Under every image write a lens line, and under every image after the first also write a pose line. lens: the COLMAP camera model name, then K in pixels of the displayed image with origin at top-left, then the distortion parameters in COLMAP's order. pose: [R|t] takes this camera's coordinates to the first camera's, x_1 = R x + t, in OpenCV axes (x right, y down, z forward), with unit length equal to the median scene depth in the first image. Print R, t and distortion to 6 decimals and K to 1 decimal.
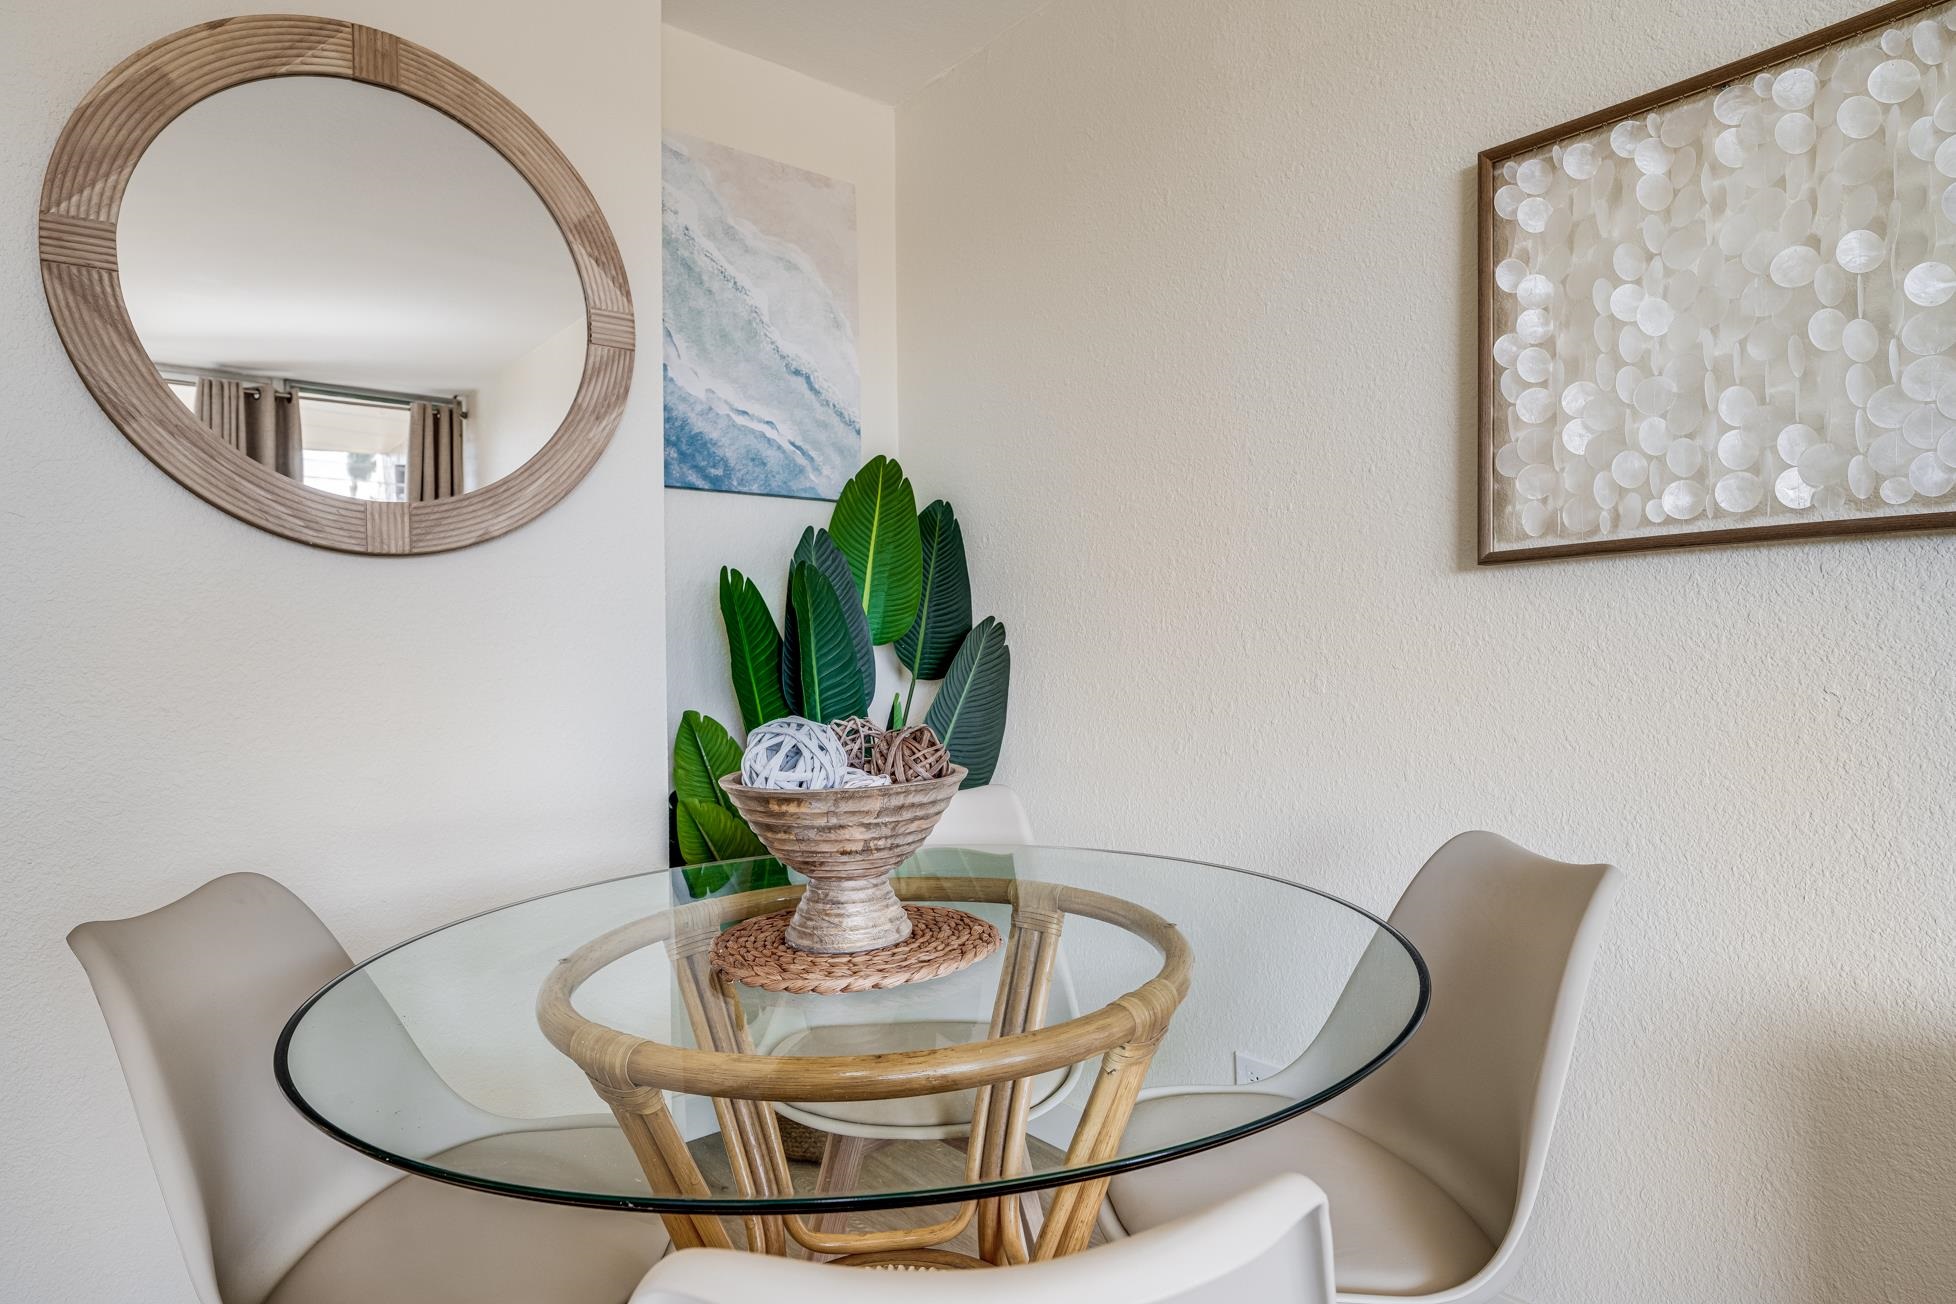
lens RADIAL K [[1137.0, 0, 992.0], [0, 1137.0, 647.8], [0, 0, 1]] dist [0.017078, 0.001876]
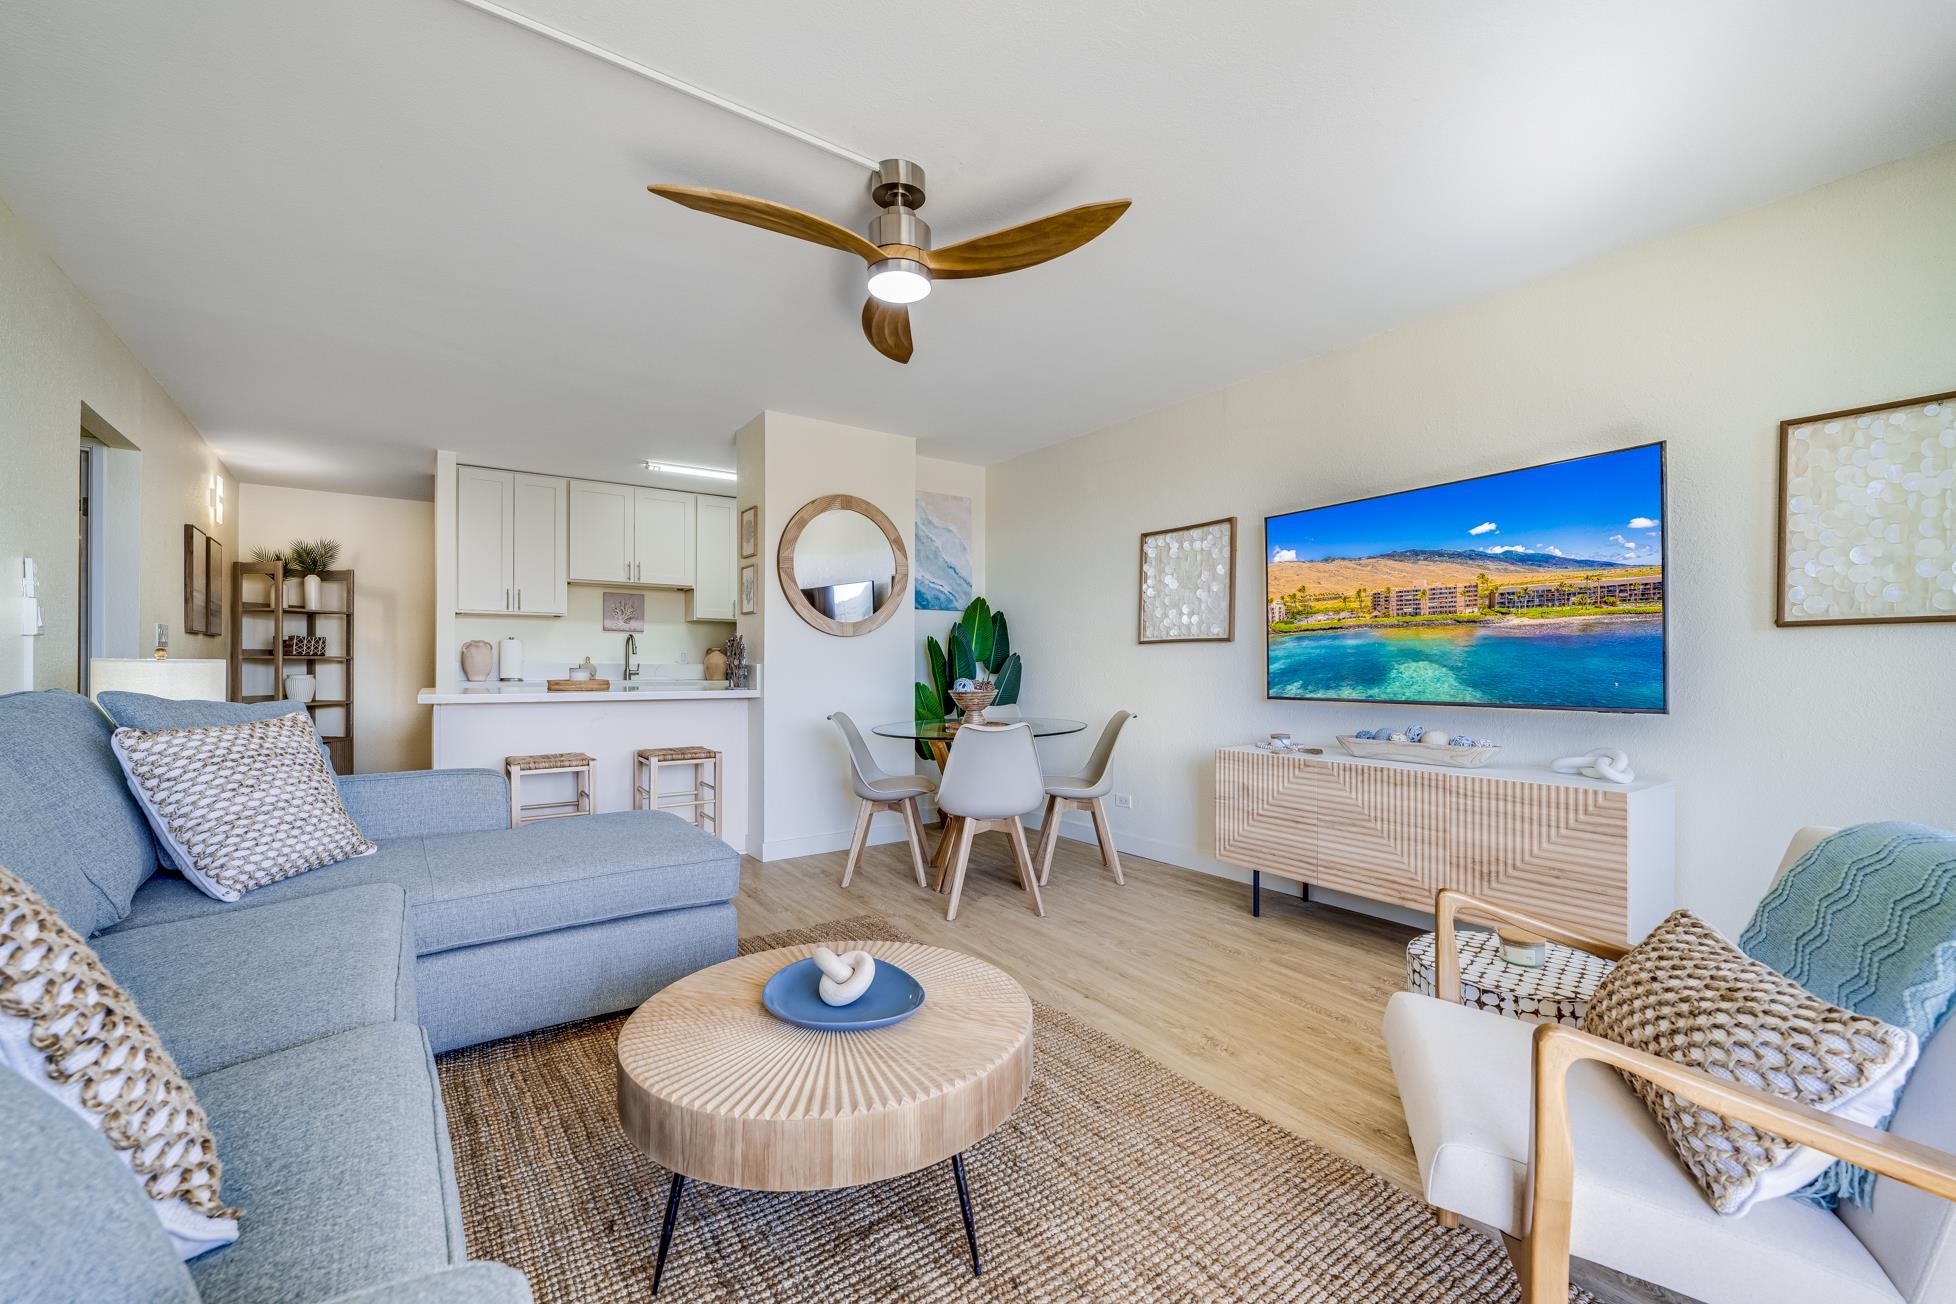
lens RADIAL K [[824.6, 0, 977.0], [0, 824.6, 692.9], [0, 0, 1]] dist [0.016118, -0.000715]
pose [[0.996761, 0.014485, -0.079102, 0.072123], [-0.010966, 0.998939, 0.044735, -0.018124], [0.079666, -0.043723, 0.995862, -1.192283]]
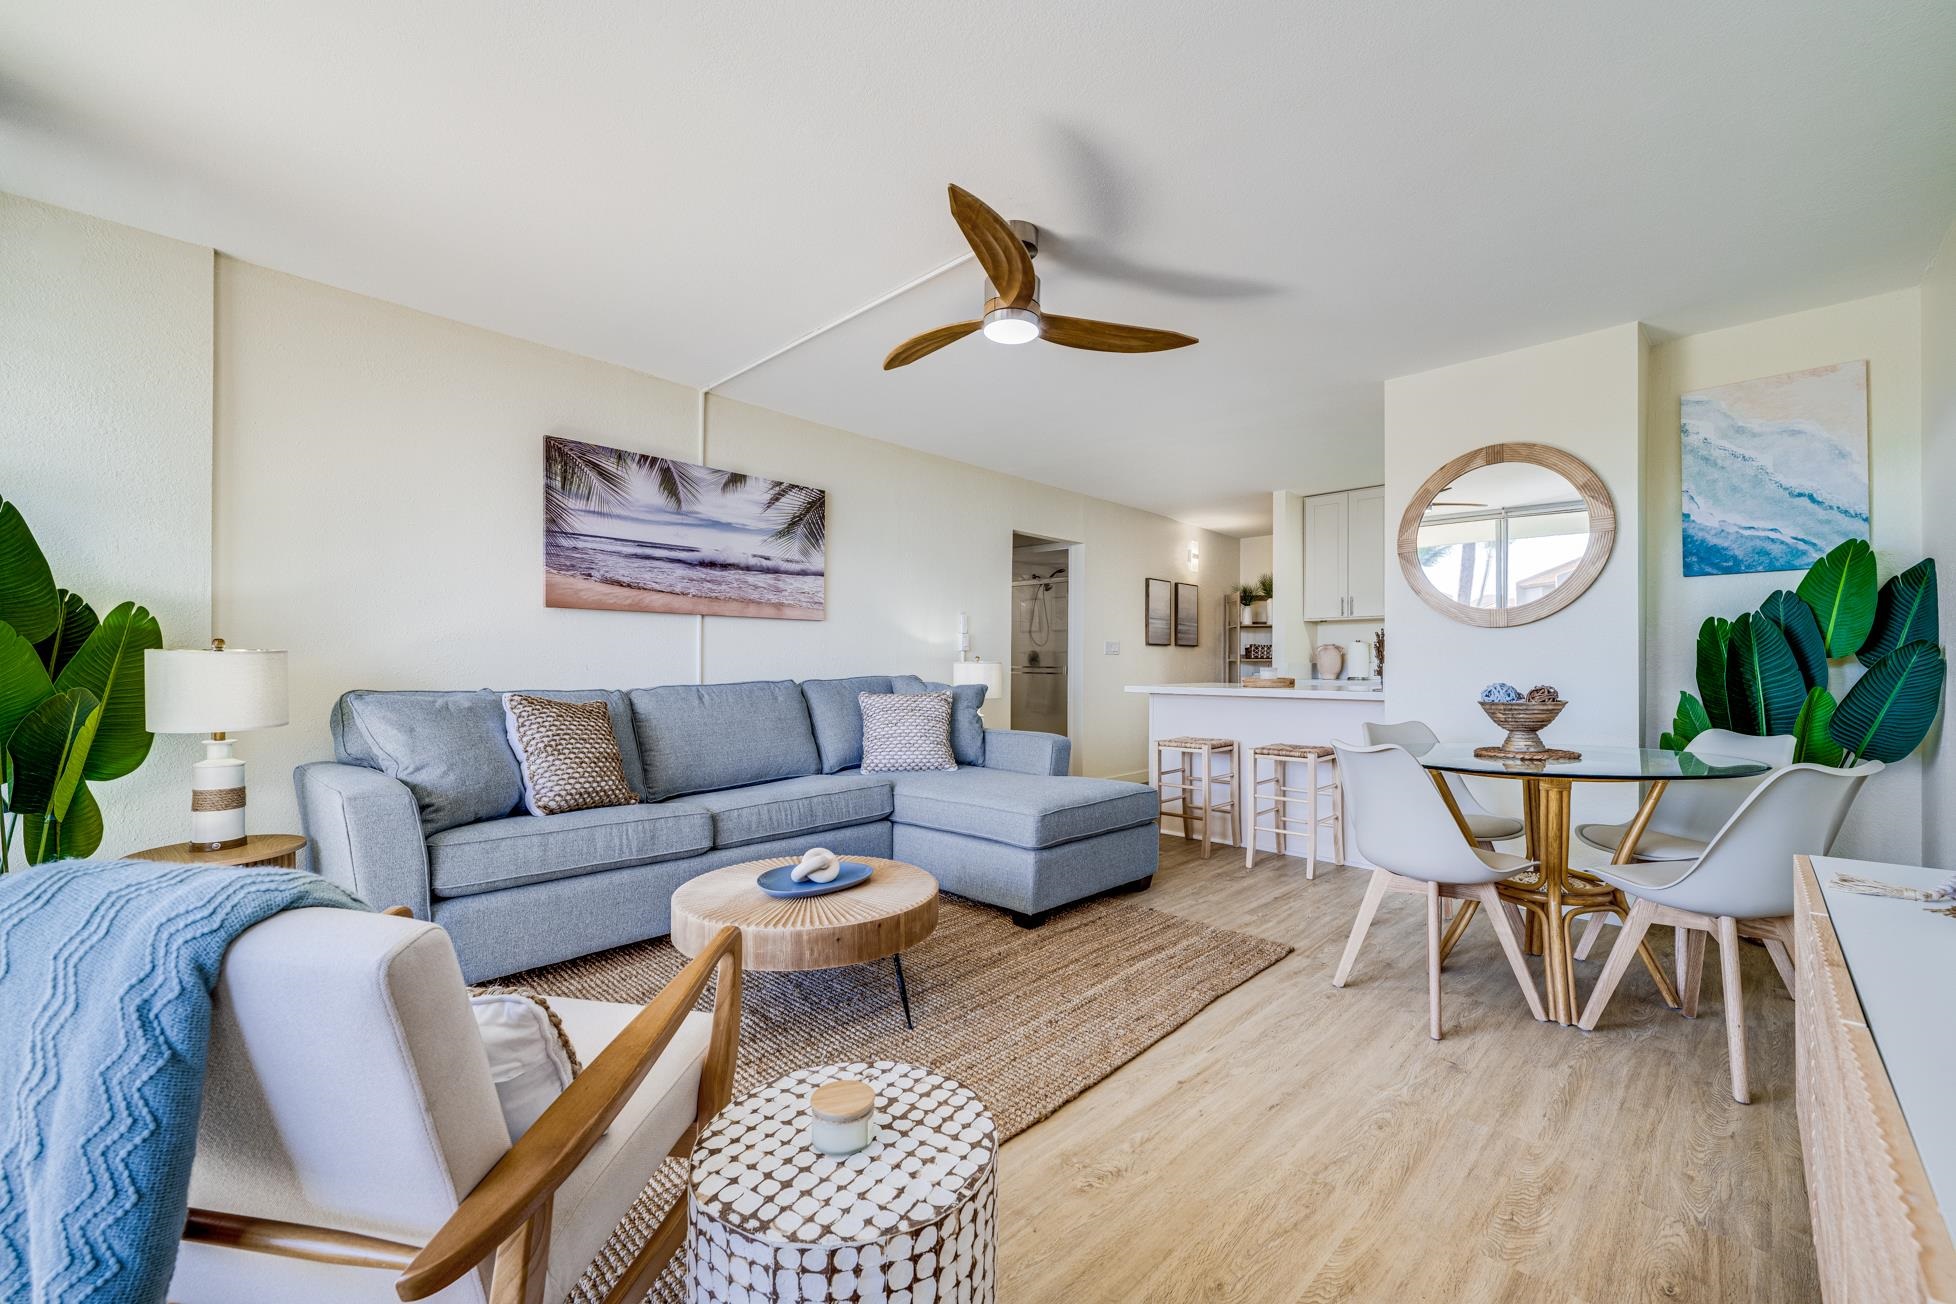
lens RADIAL K [[782.5, 0, 953.5], [0, 782.5, 685.2], [0, 0, 1]] dist [-0.009506, 0.000739]
pose [[0.072362, 0.036787, -0.996700, 0.965719], [0.011589, 0.999221, 0.037721, -0.021033], [0.997311, -0.014281, 0.071880, -0.358382]]
